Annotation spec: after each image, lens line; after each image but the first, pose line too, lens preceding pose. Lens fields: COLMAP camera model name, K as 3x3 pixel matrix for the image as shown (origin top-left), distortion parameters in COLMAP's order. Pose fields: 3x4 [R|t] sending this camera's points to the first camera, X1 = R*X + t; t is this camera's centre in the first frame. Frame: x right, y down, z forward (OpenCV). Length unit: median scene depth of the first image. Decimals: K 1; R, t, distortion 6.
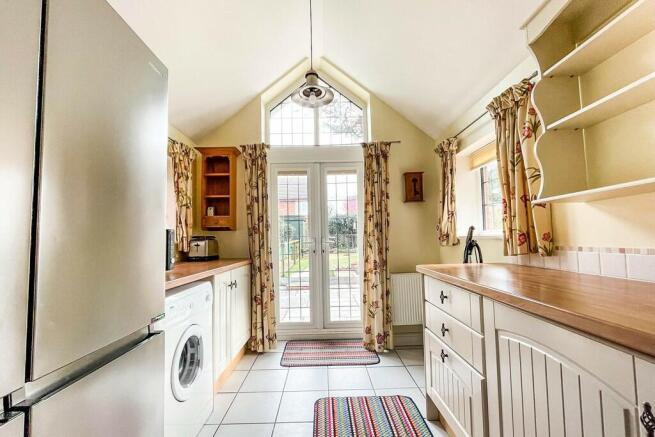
lens RADIAL K [[264.0, 0, 326.1], [0, 264.0, 224.4], [0, 0, 1]] dist [-0.001264, 0.000492]
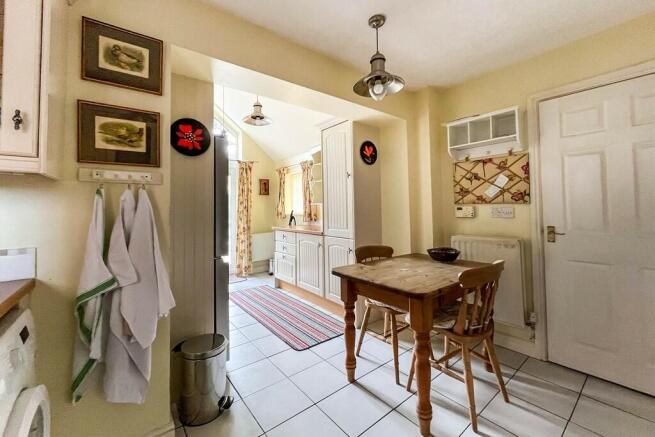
lens RADIAL K [[264.0, 0, 326.7], [0, 264.0, 216.9], [0, 0, 1]] dist [-0.001264, 0.000492]
pose [[0.790677, -0.003068, 0.612226, -0.477620], [-0.037849, 0.997830, 0.053881, -0.052292], [-0.611063, -0.065774, 0.788845, -0.774043]]
